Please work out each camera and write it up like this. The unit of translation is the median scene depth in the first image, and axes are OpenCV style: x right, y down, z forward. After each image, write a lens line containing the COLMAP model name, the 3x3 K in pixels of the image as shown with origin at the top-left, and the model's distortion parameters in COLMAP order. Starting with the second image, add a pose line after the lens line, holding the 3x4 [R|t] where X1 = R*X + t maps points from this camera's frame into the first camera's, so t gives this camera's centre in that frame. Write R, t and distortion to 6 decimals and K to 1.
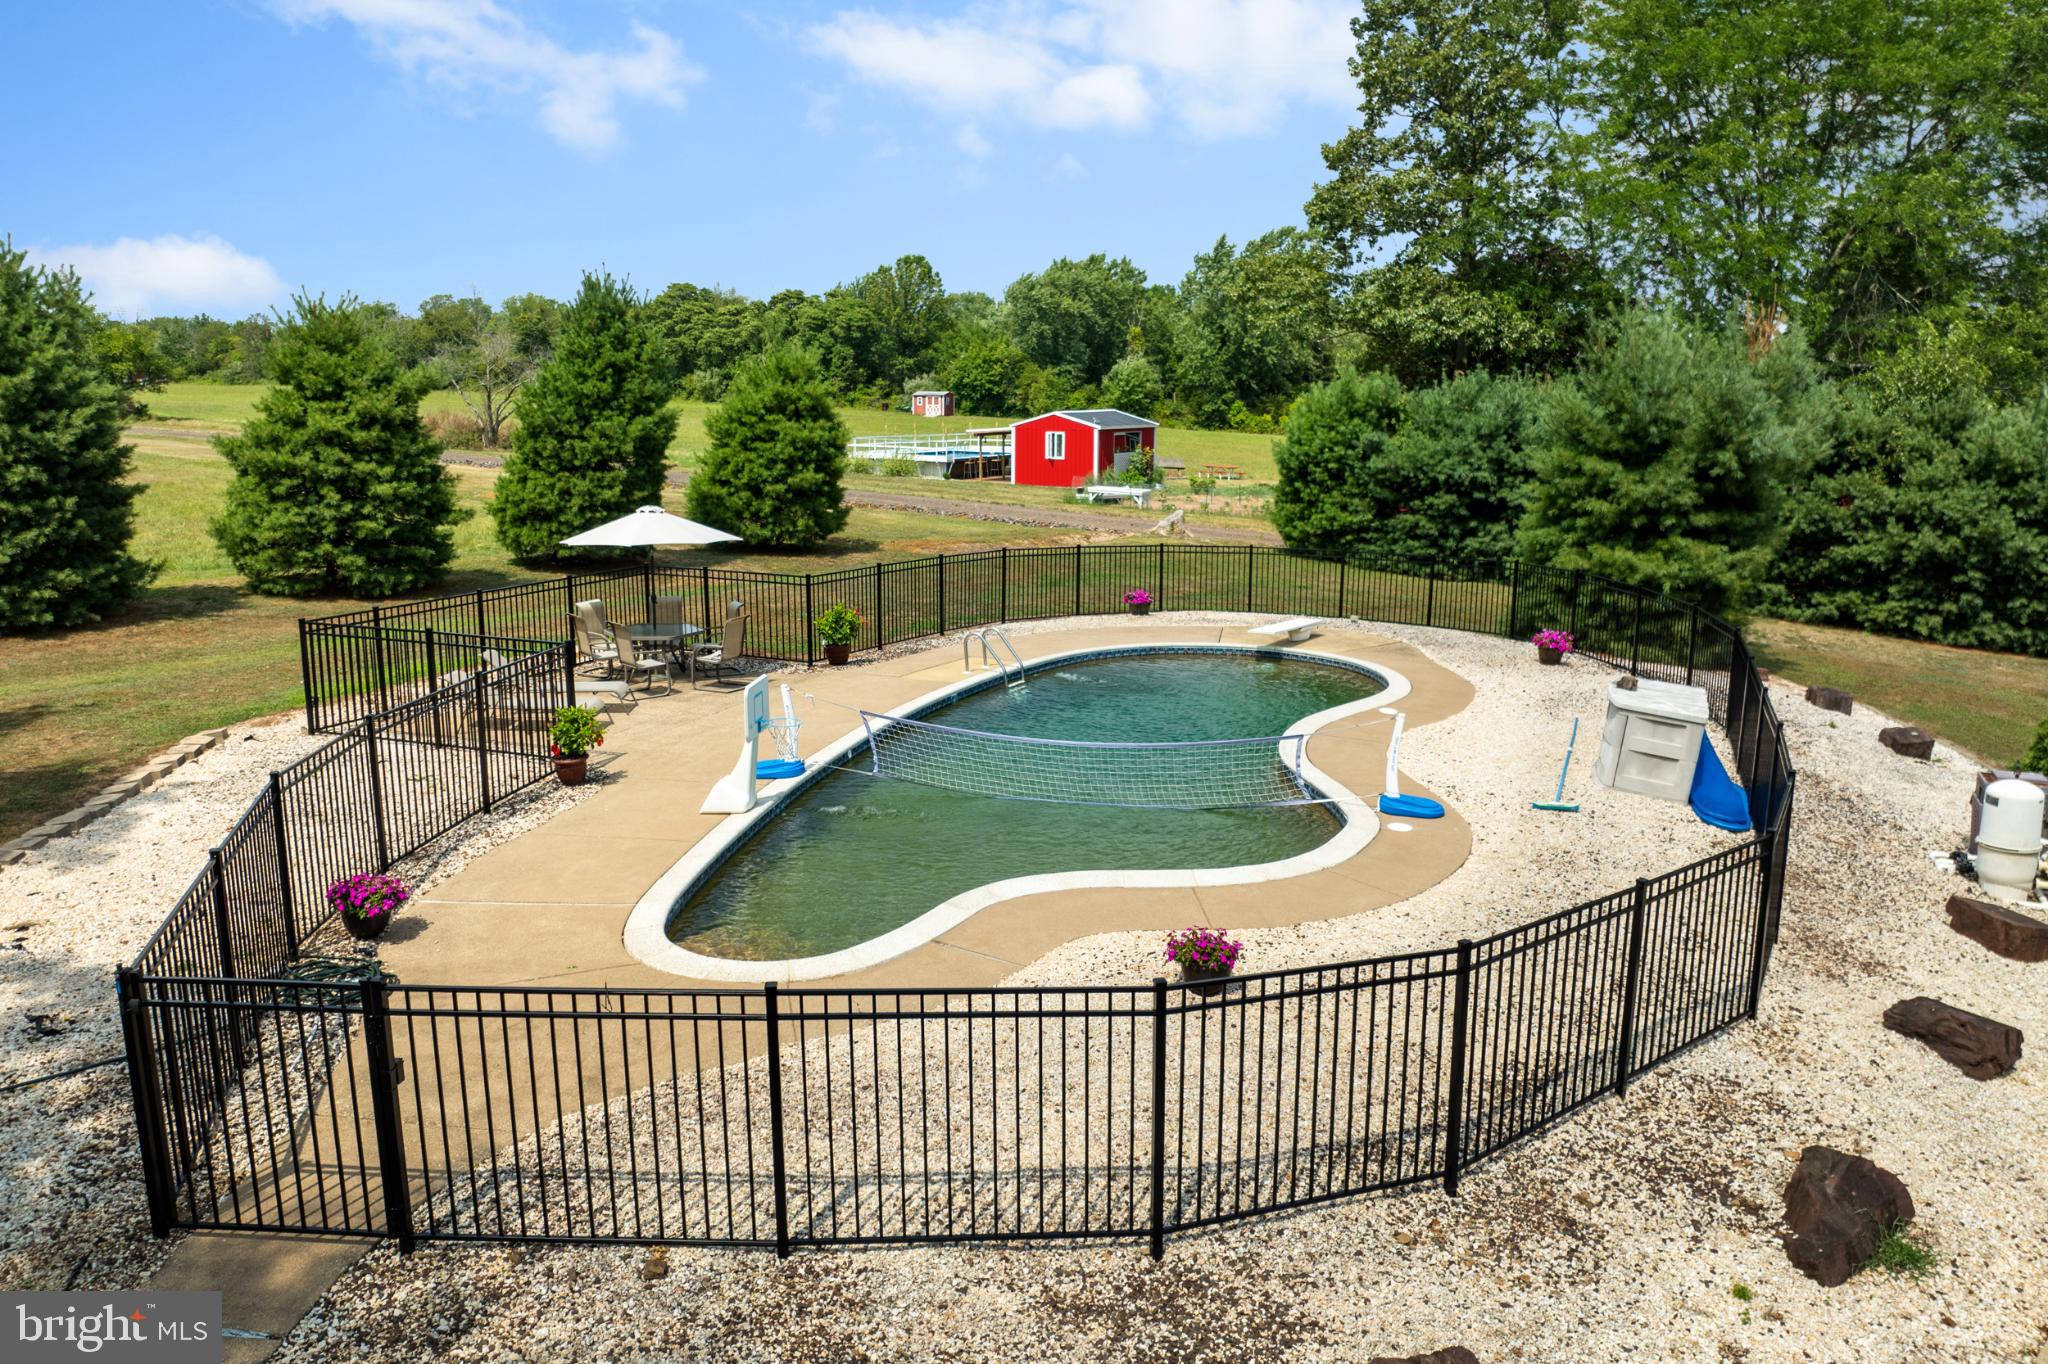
lens RADIAL K [[1448.7, 0, 1036.2], [0, 1448.7, 660.9], [0, 0, 1]] dist [-0.046052, 0.014478]
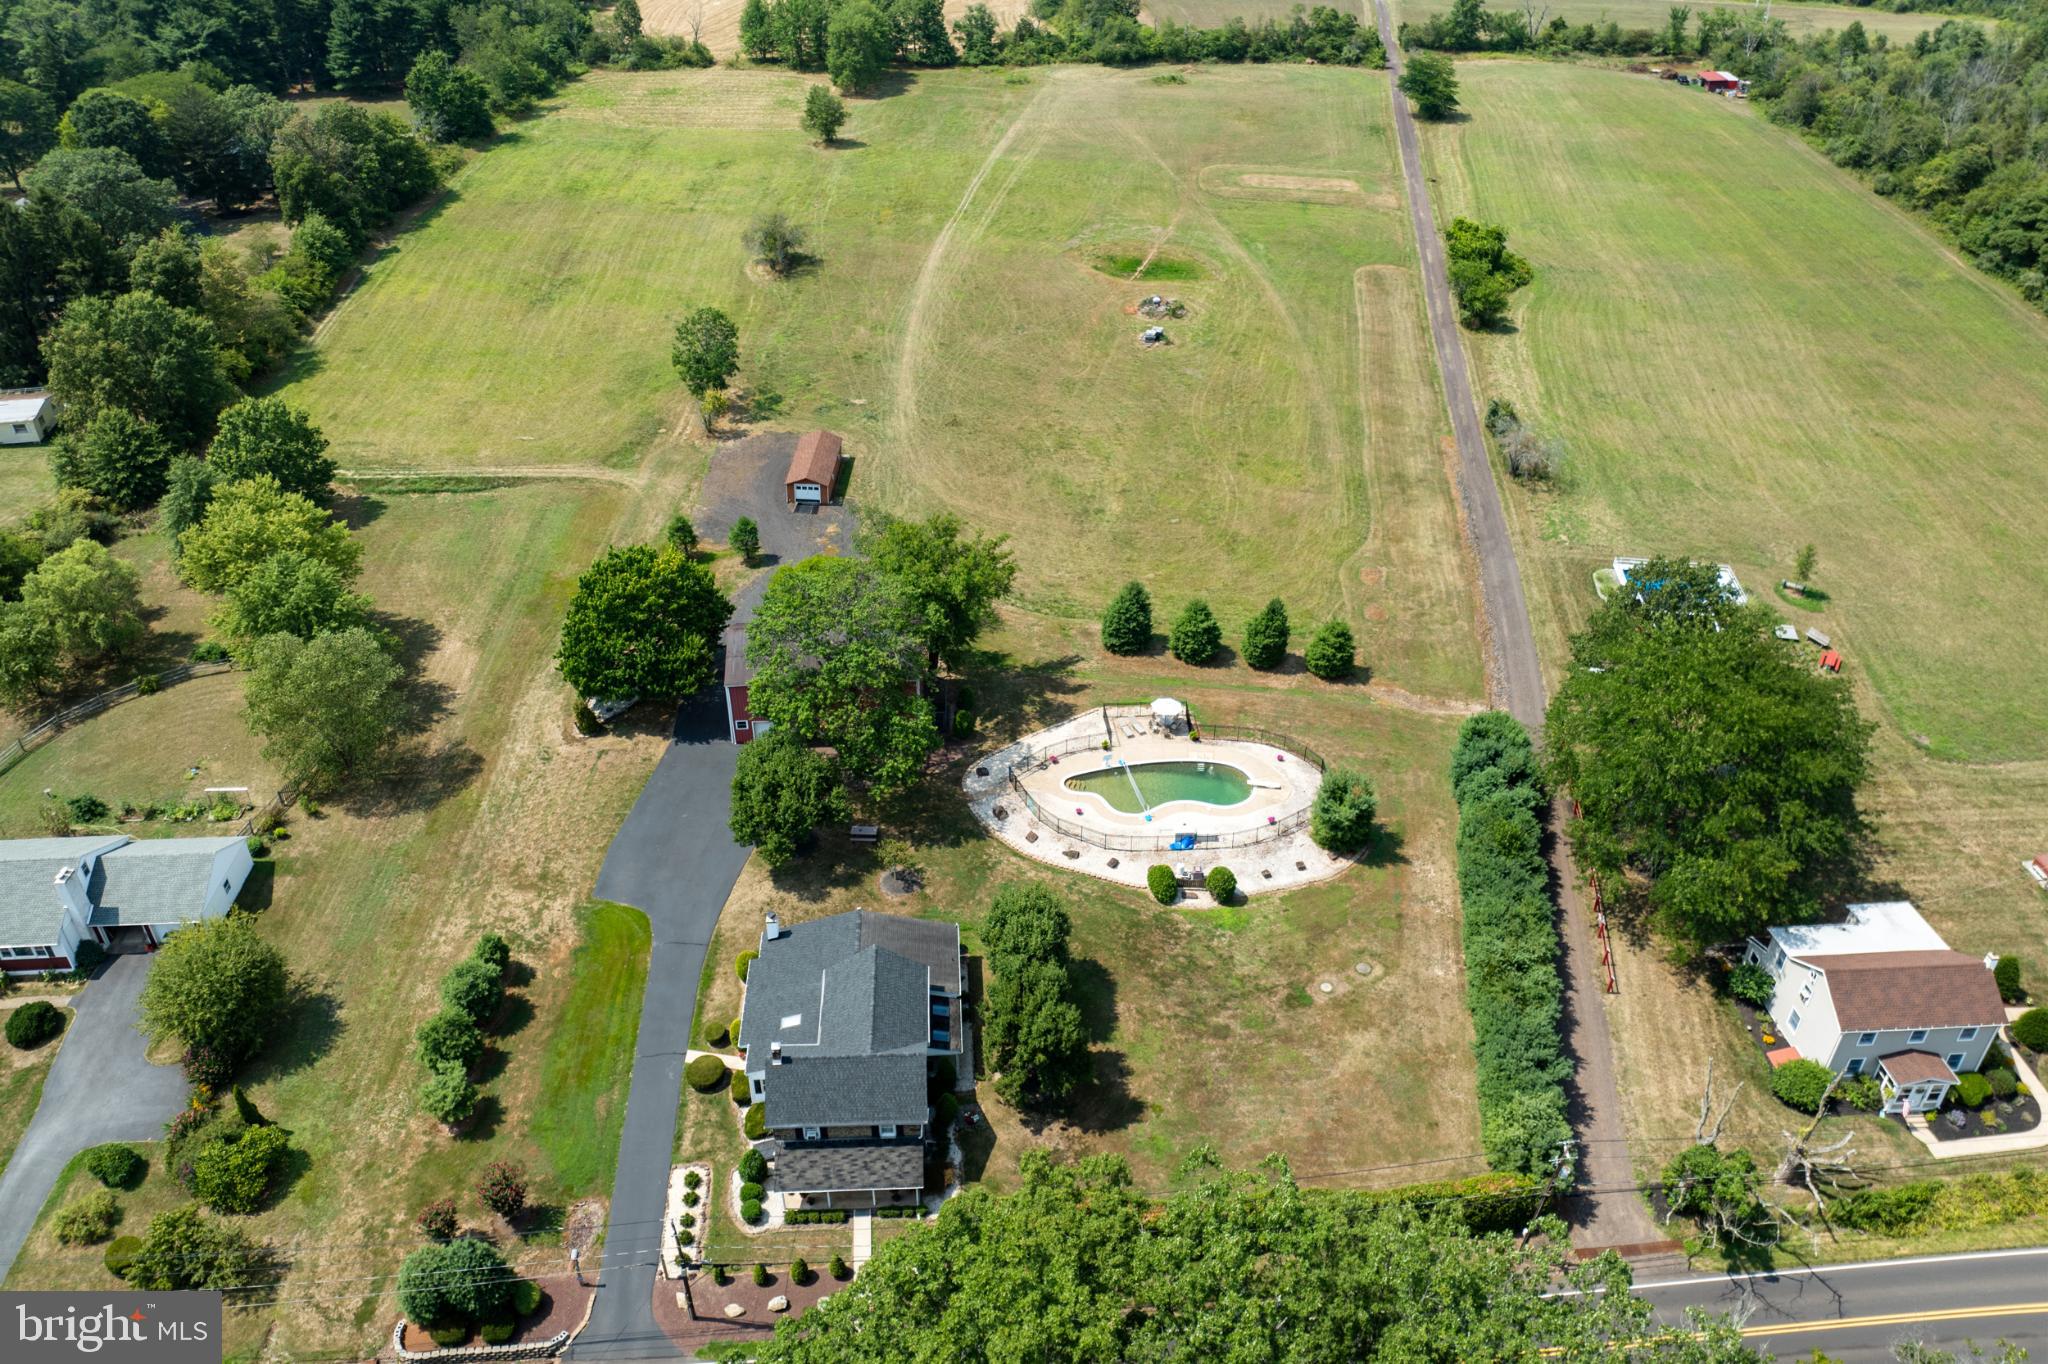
lens RADIAL K [[1458.2, 0, 1026.3], [0, 1458.2, 567.7], [0, 0, 1]] dist [-0.041359, 0.009037]
pose [[0.418061, 0.452085, -0.787937, 2.117888], [-0.169273, 0.890948, 0.421376, -1.630888], [0.892509, -0.042784, 0.448996, -1.137100]]
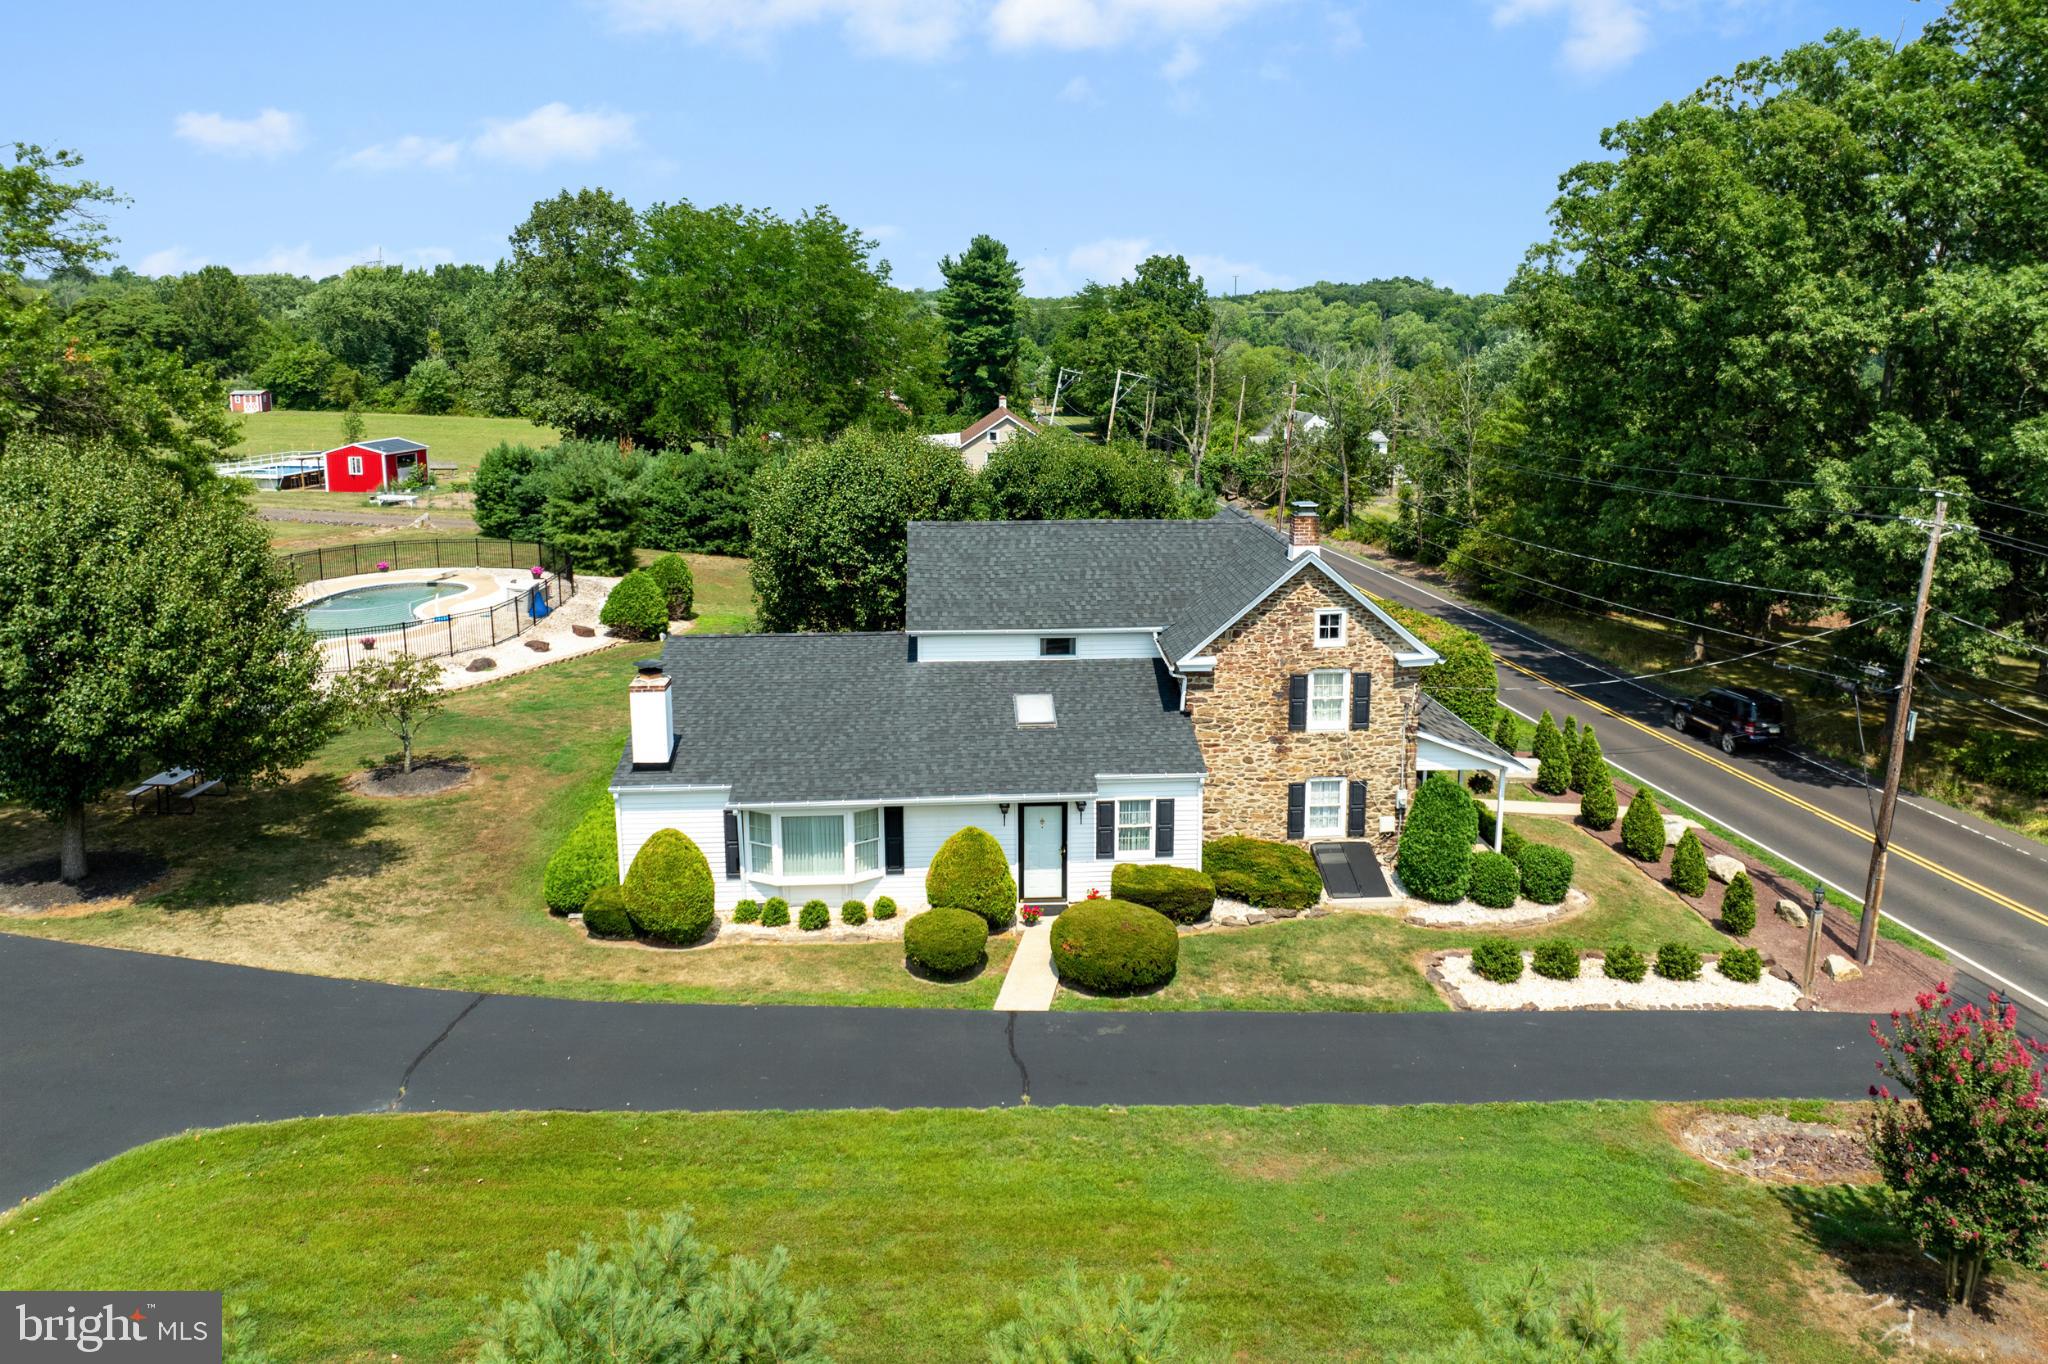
lens RADIAL K [[1438.5, 0, 1034.0], [0, 1438.5, 596.9], [0, 0, 1]] dist [-0.018602, -0.042048]
pose [[0.905968, -0.082712, 0.415188, 0.044203], [0.084052, 0.996347, 0.015082, 0.047156], [-0.414919, 0.021234, 0.909610, -1.202086]]
